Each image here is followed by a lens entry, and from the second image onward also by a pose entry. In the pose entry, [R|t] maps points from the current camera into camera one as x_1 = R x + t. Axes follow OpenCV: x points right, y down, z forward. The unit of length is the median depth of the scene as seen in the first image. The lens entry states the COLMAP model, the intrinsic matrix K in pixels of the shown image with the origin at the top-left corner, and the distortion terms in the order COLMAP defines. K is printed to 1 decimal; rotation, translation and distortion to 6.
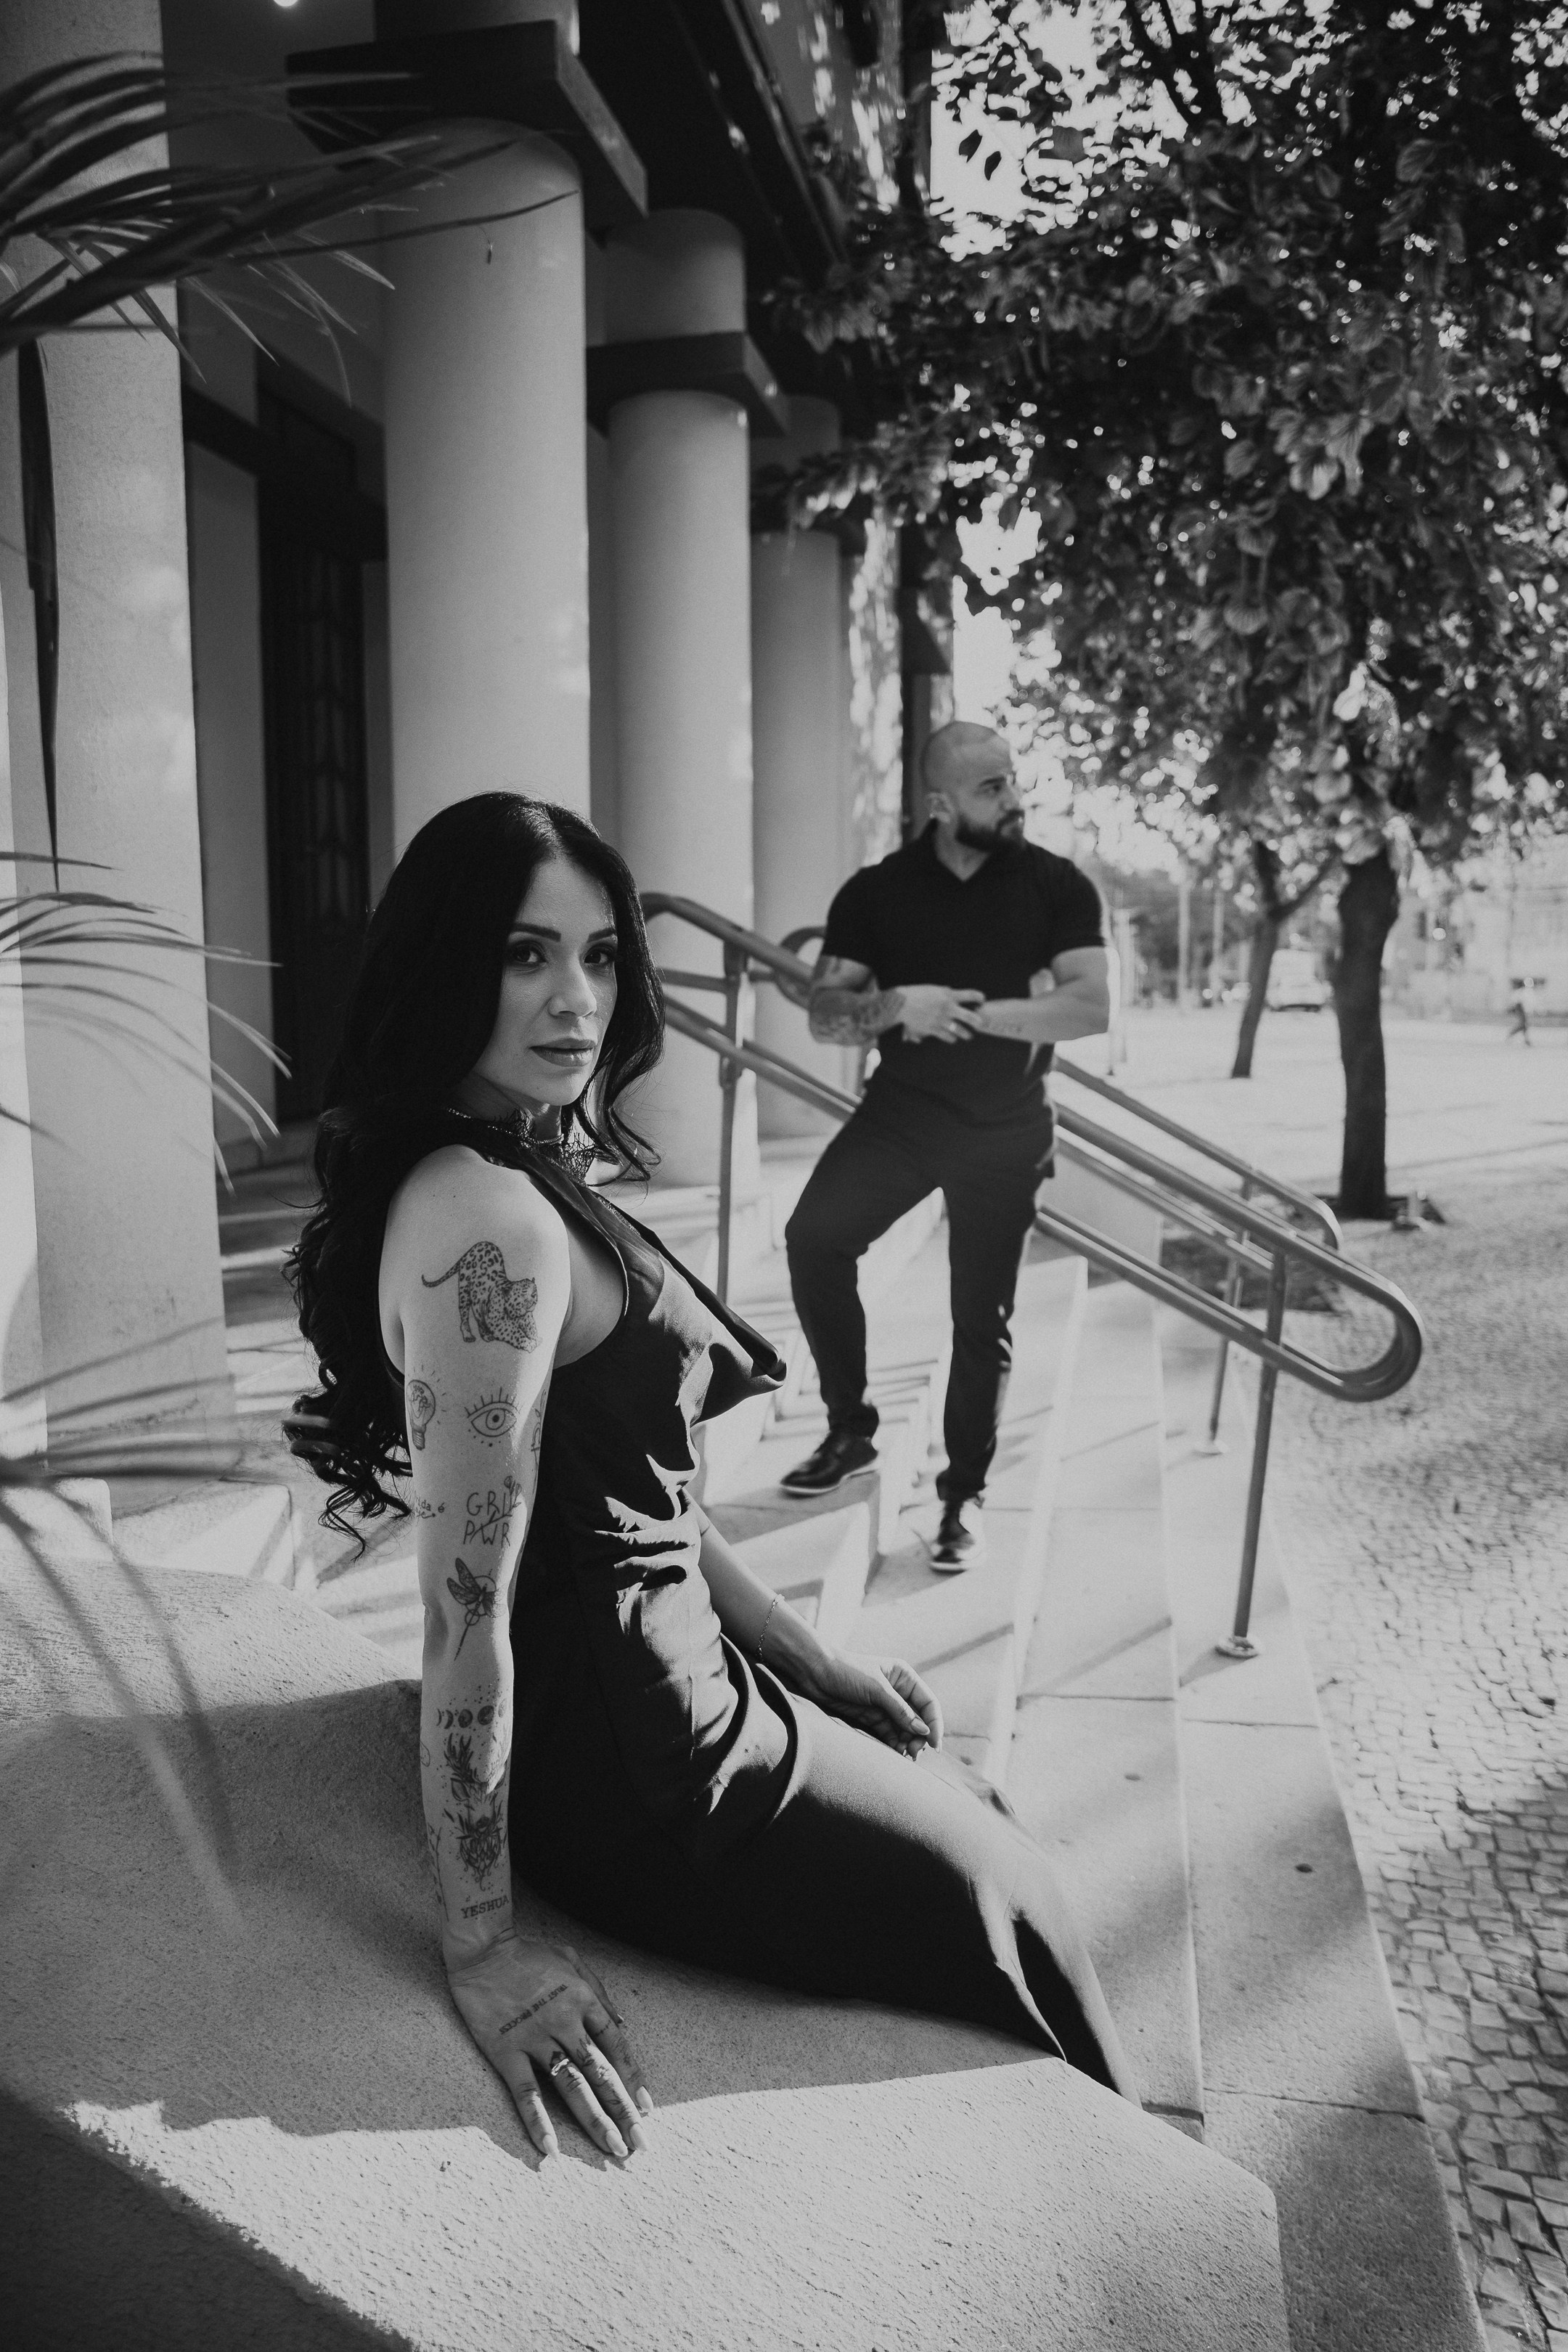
lens RADIAL K [[1645.8, 0, 774.4], [0, 1645.8, 1243.5], [0, 0, 1]] dist [-0.024989, 0.001113]
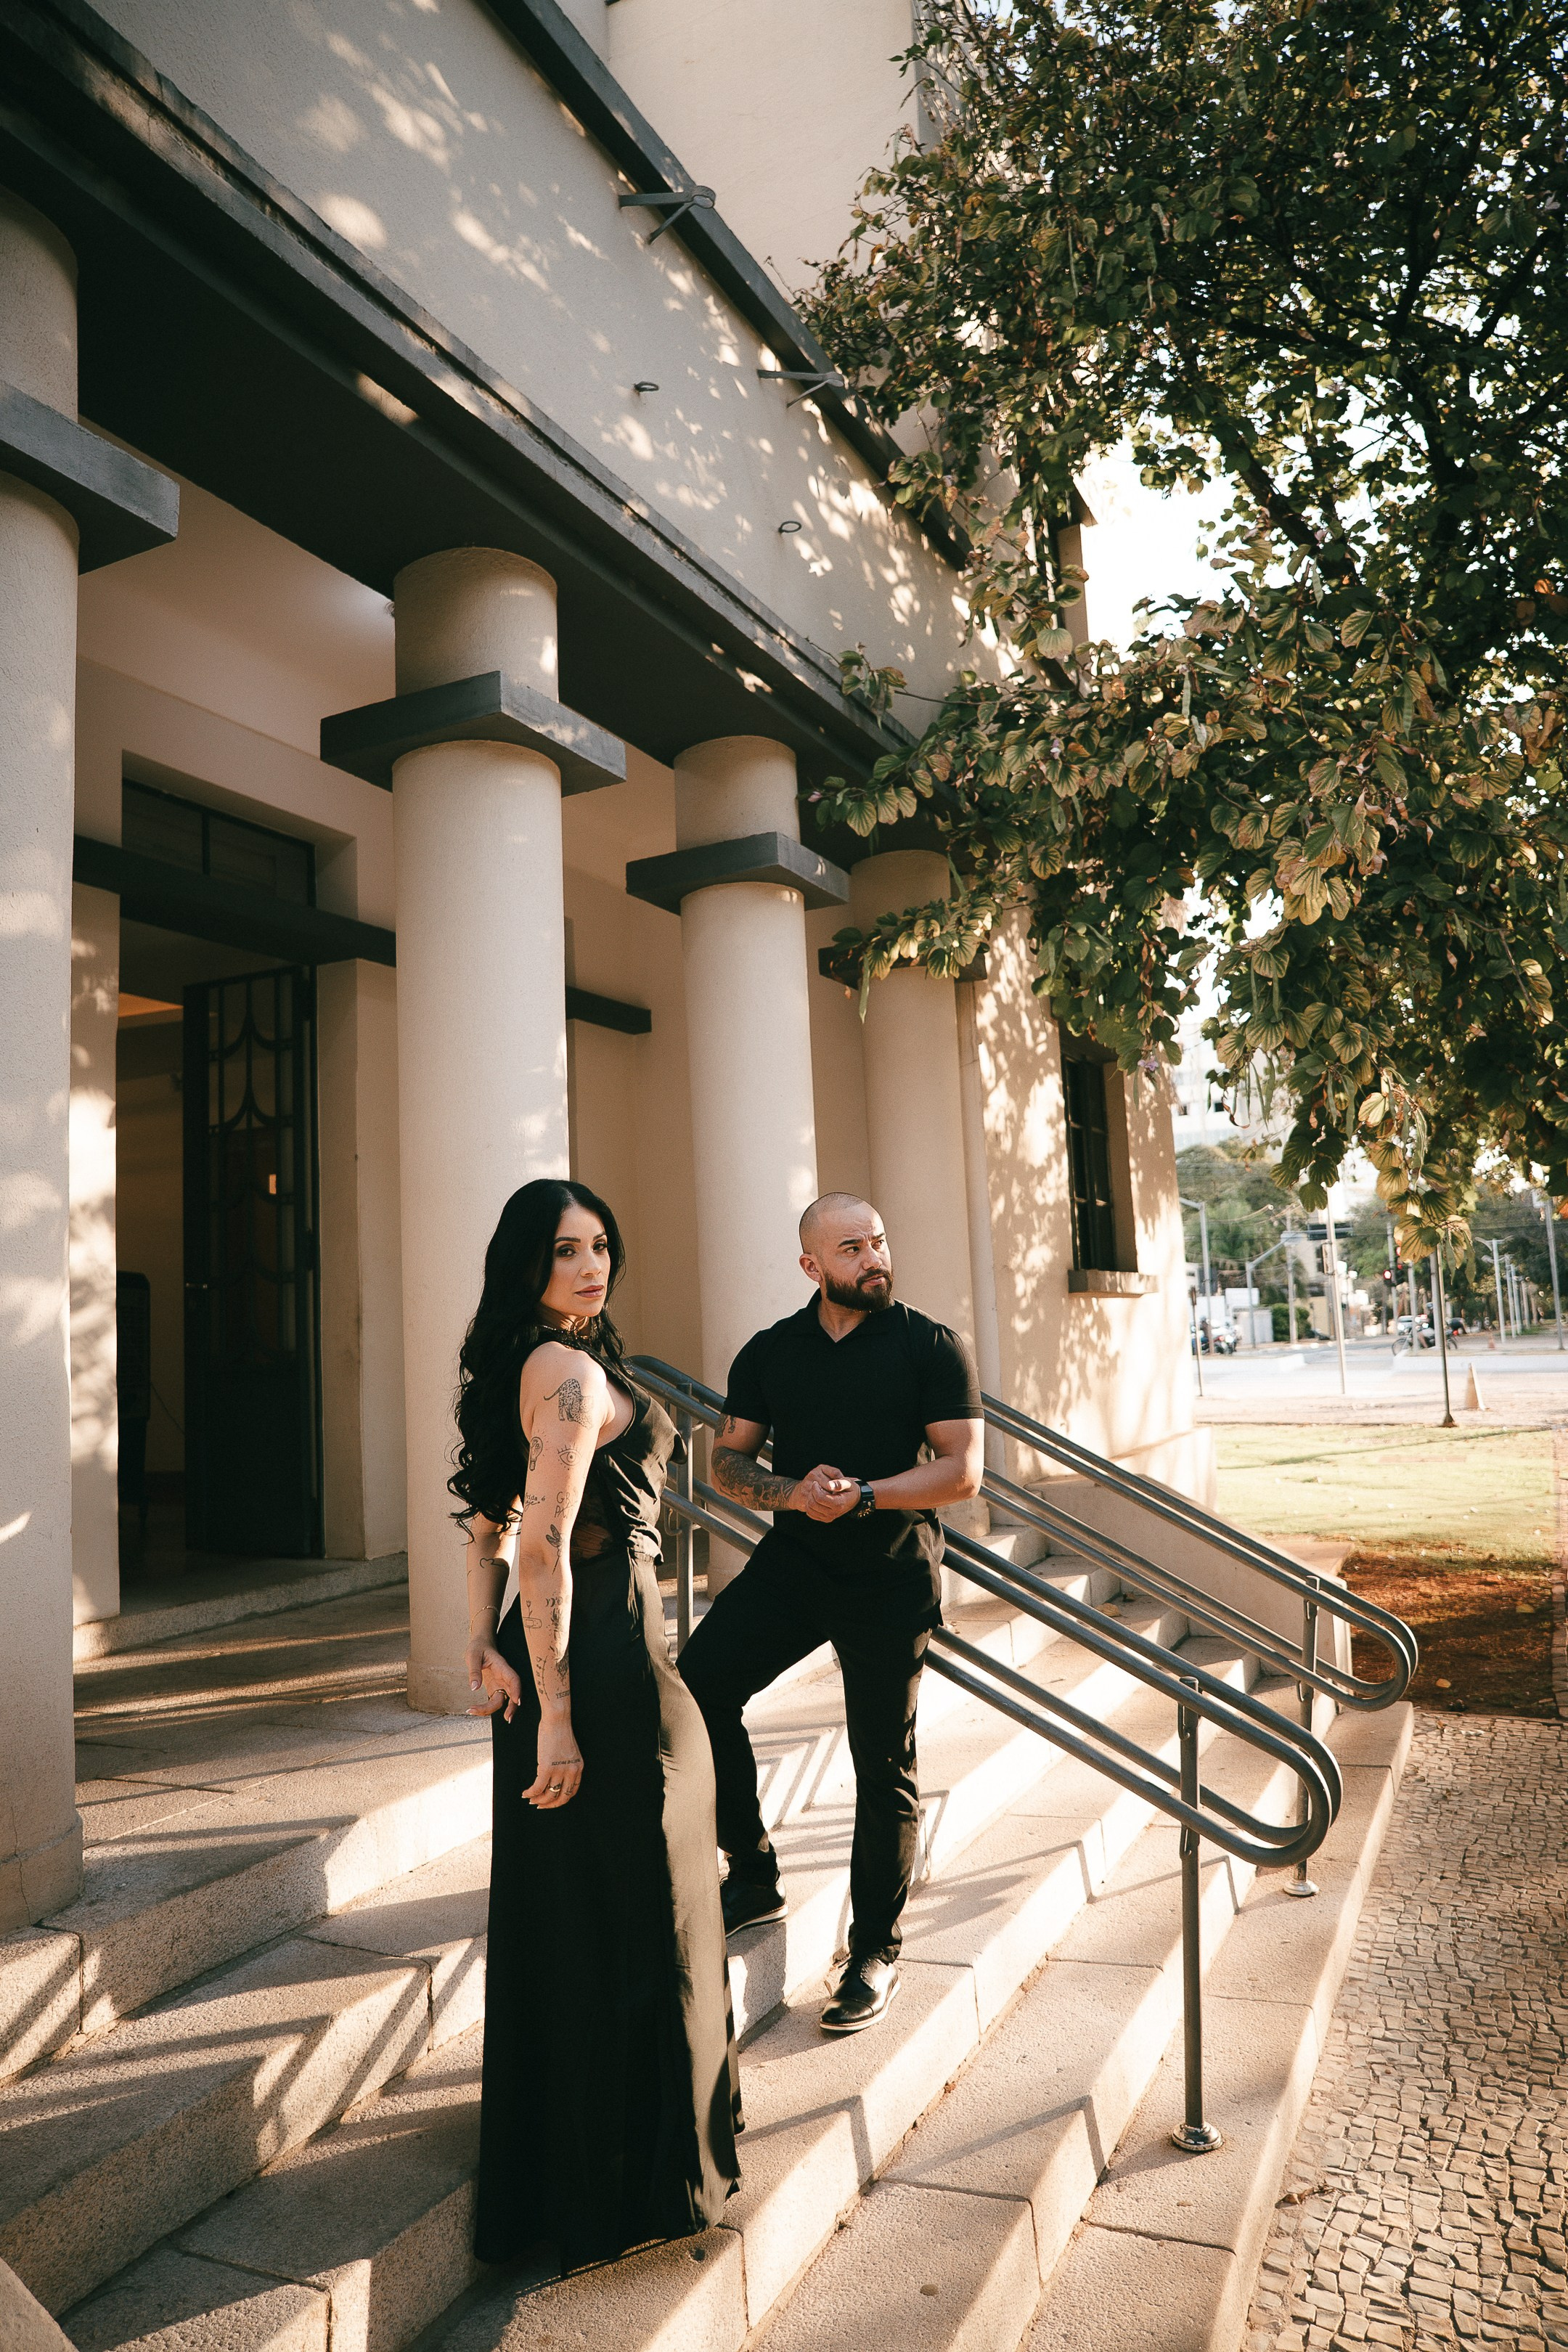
lens RADIAL K [[1645.8, 0, 774.4], [0, 1645.8, 1243.5], [0, 0, 1]] dist [-0.024989, 0.001113]
pose [[0.962850, -0.048483, -0.265650, 0.259231], [-0.004416, 0.980791, -0.195009, -0.054726], [0.270002, 0.188938, 0.944140, -0.023096]]
